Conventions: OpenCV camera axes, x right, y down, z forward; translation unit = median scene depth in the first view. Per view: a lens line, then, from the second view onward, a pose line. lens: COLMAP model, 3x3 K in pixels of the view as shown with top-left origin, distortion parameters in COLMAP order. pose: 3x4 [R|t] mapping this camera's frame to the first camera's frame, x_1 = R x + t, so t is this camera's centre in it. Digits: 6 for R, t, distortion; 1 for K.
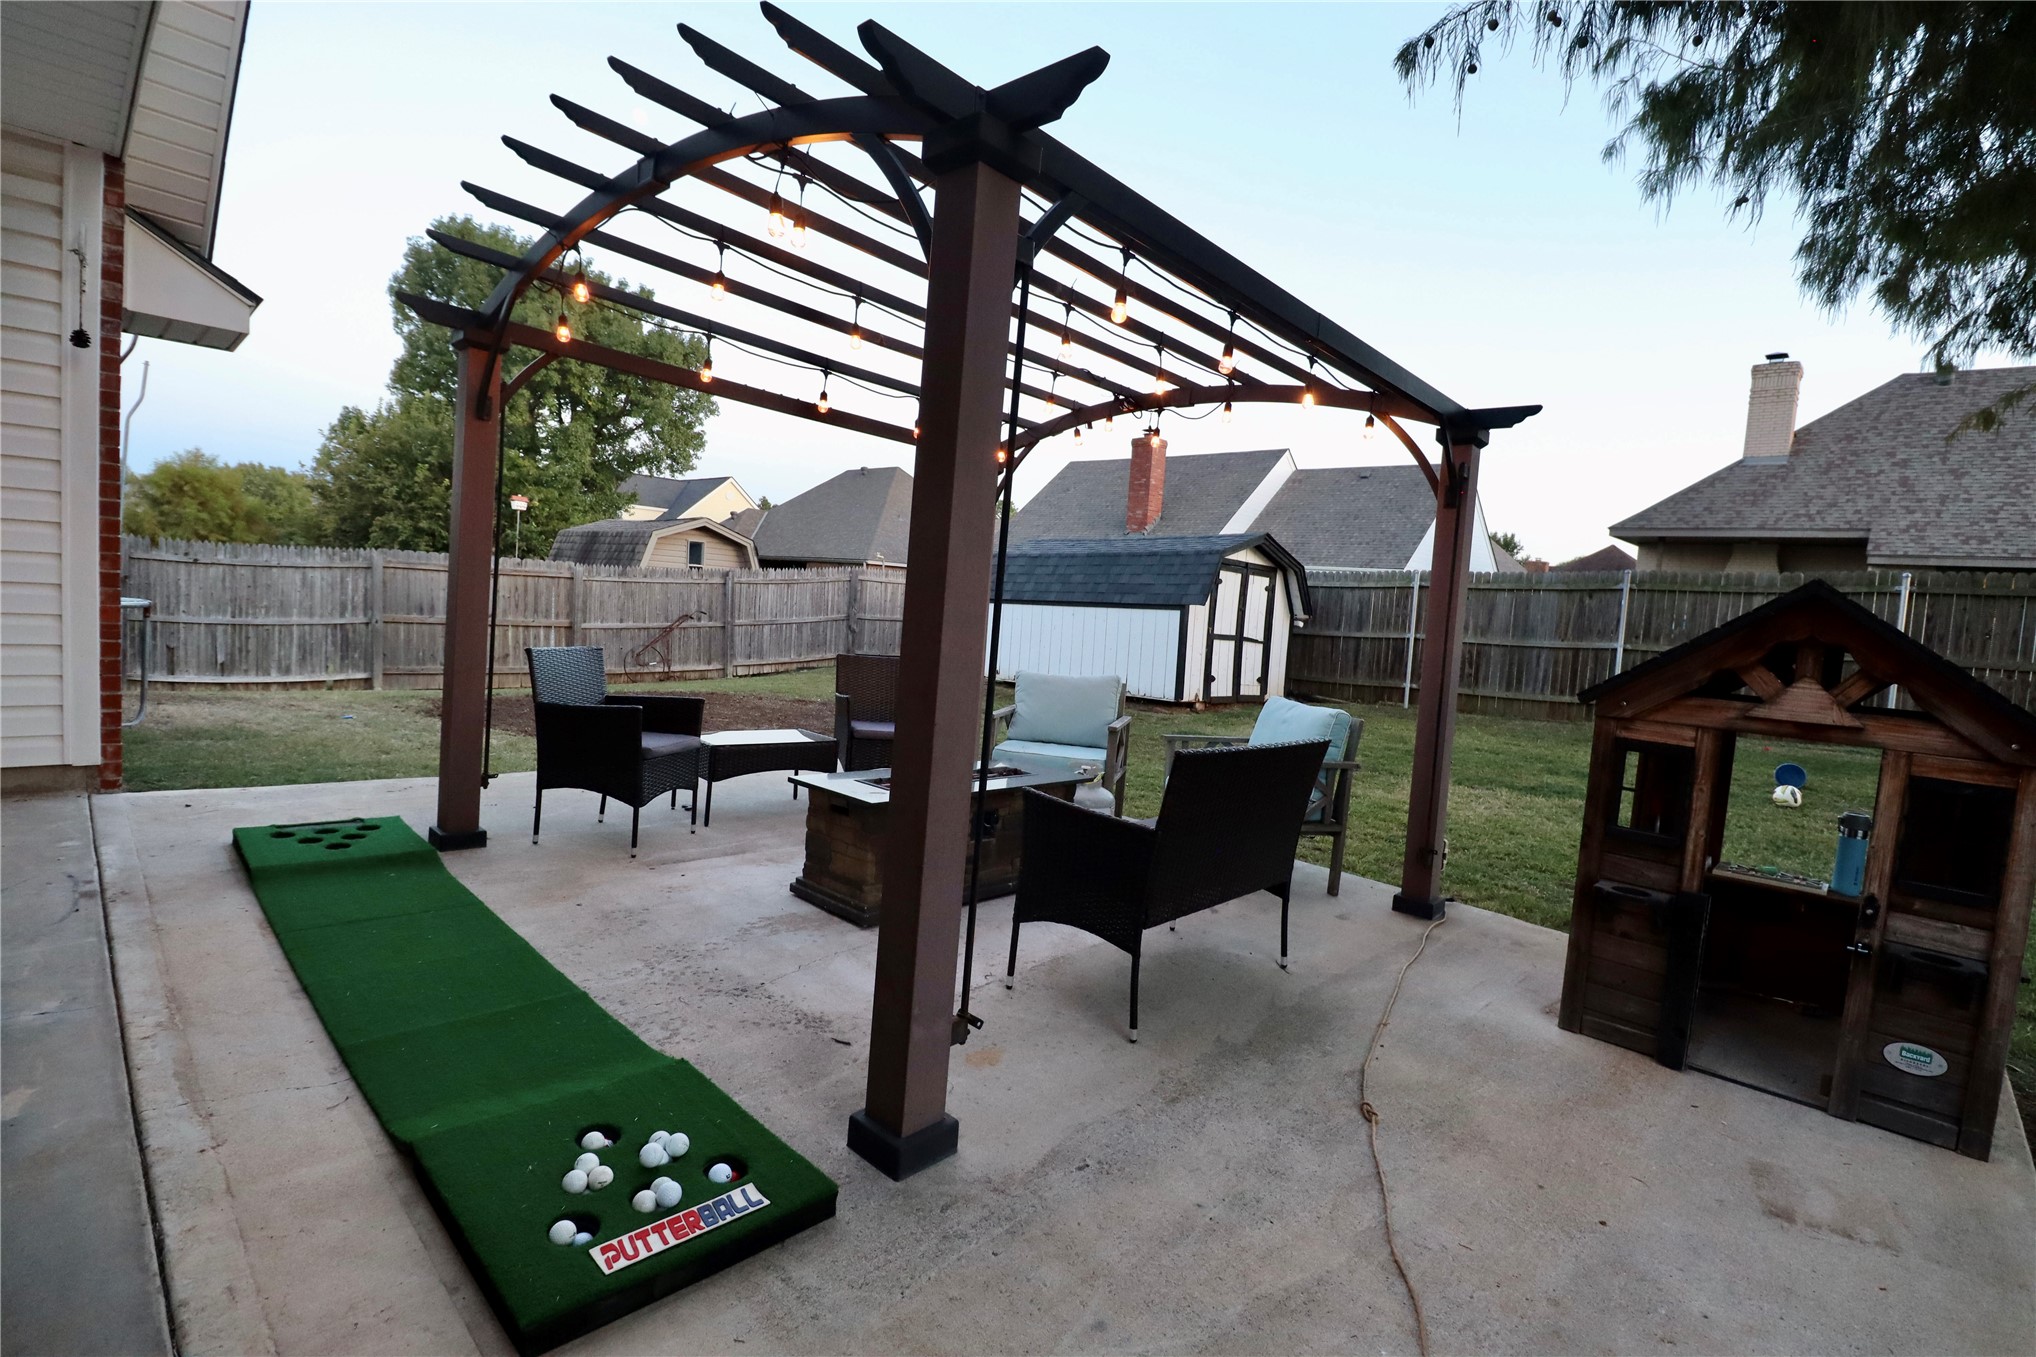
lens RADIAL K [[936.0, 0, 1020.4], [0, 936.0, 674.4], [0, 0, 1]] dist [-0.000868, -0.000319]
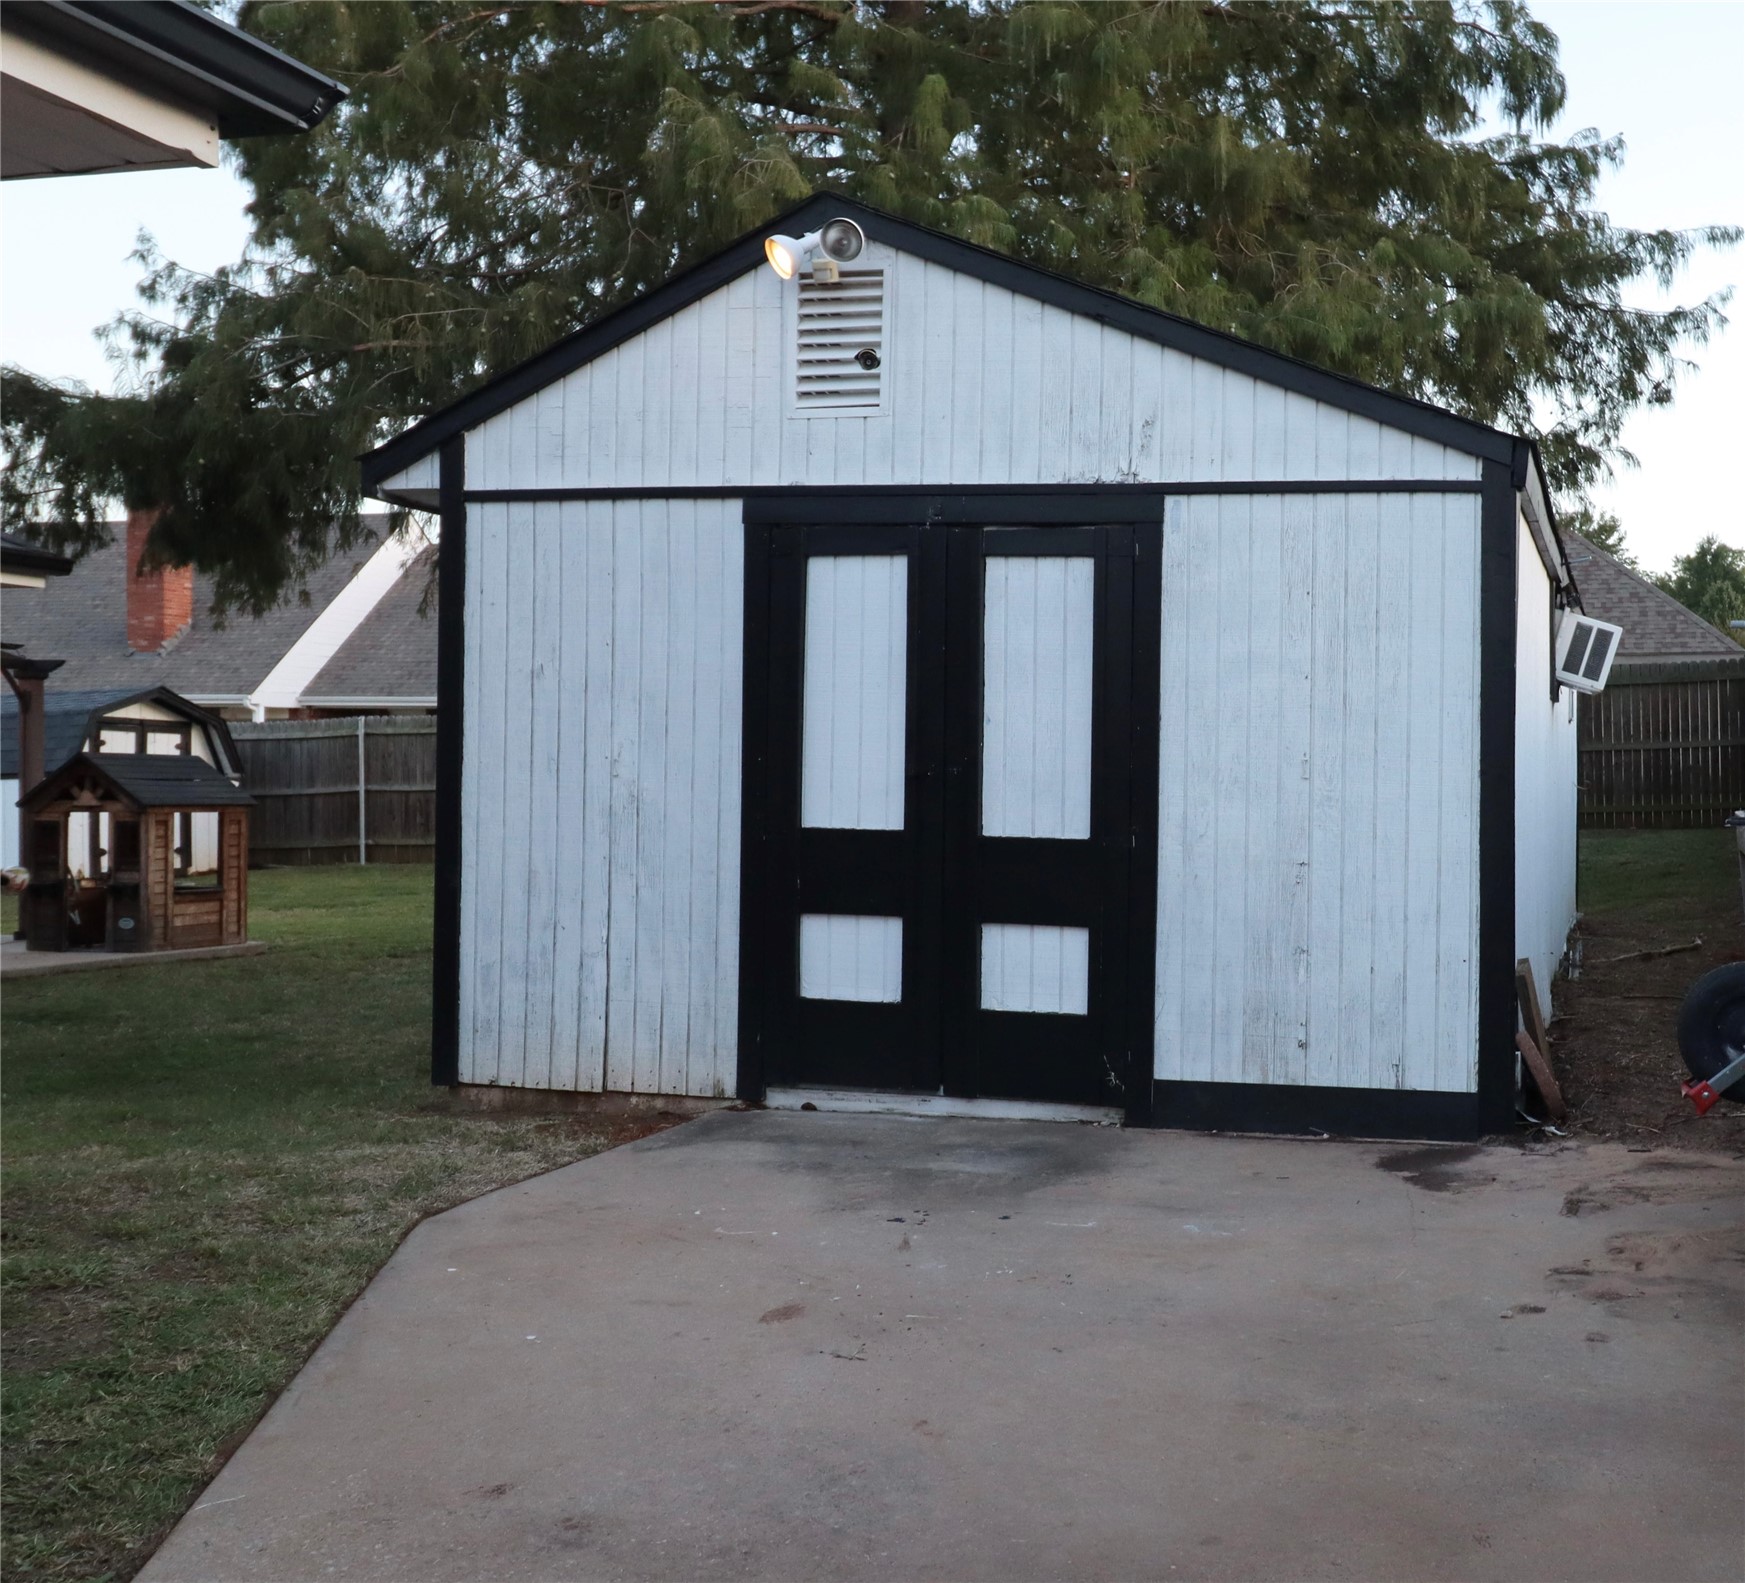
lens RADIAL K [[1453.7, 0, 872.5], [0, 1453.7, 783.4], [0, 0, 1]] dist [-0.017663, -0.010208]
pose [[0.835513, -0.071127, 0.544847, 0.066276], [0.100879, 0.994588, -0.024858, 0.044013], [-0.540131, 0.075733, 0.838167, -0.507064]]
